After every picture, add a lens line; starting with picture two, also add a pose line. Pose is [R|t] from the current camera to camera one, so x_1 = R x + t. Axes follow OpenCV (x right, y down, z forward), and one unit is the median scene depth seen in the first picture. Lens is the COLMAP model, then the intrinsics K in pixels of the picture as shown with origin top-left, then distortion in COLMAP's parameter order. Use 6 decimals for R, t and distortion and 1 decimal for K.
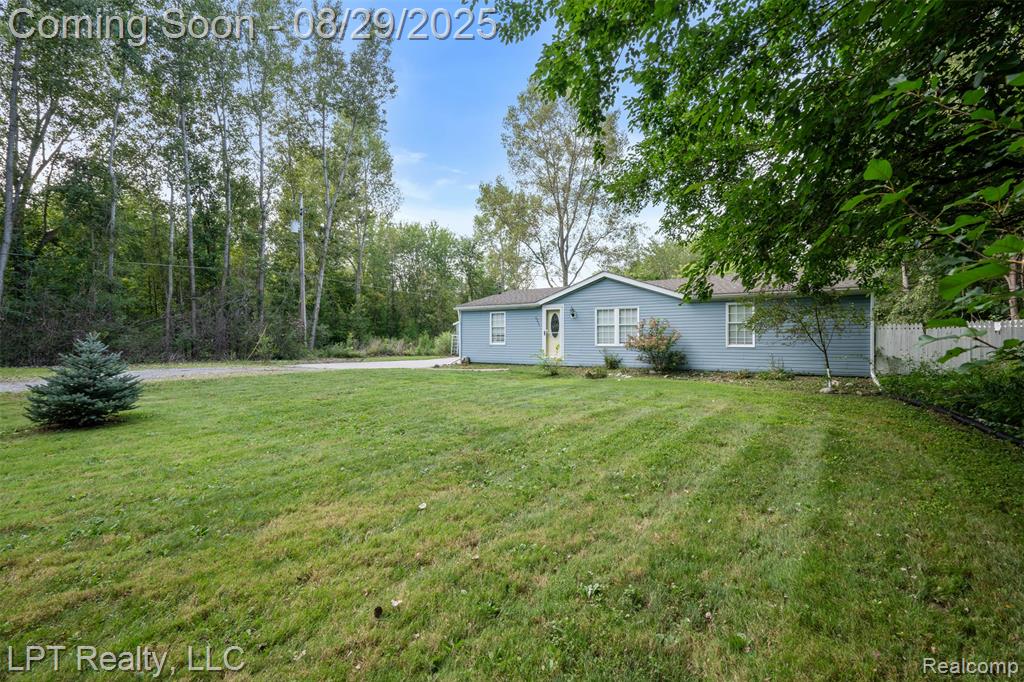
lens RADIAL K [[469.6, 0, 516.3], [0, 469.6, 340.0], [0, 0, 1]] dist [-0.002018, 0.001208]
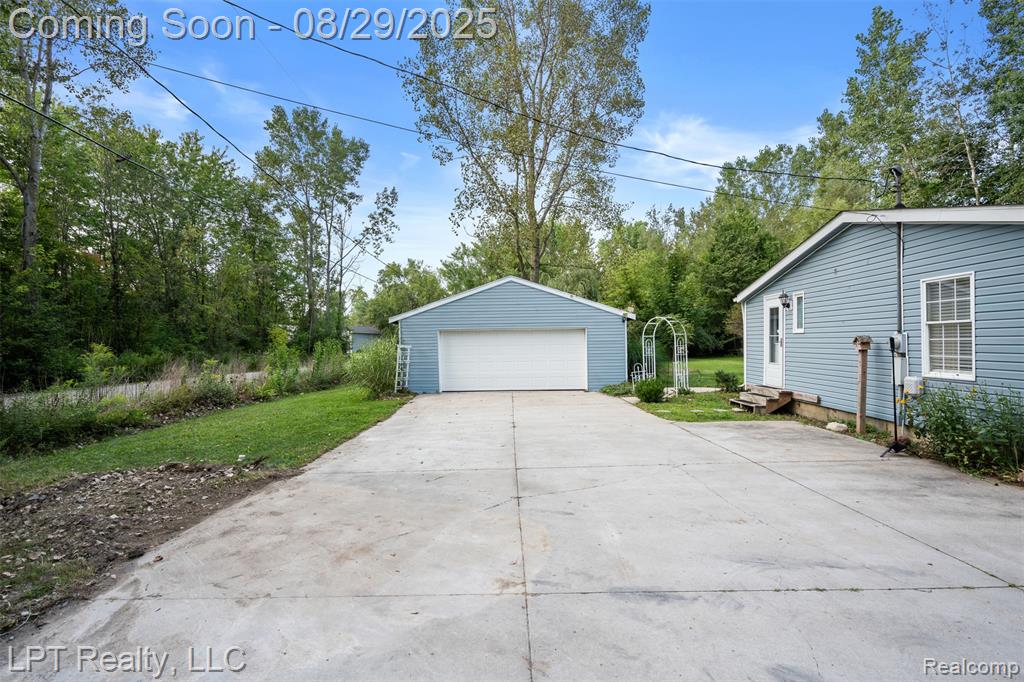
lens RADIAL K [[469.6, 0, 512.0], [0, 469.6, 349.0], [0, 0, 1]] dist [-0.002018, 0.001208]
pose [[0.844209, -0.019287, 0.535667, -0.522319], [0.016770, 0.999814, 0.009569, -0.019233], [-0.535751, 0.000905, 0.844375, 1.122969]]
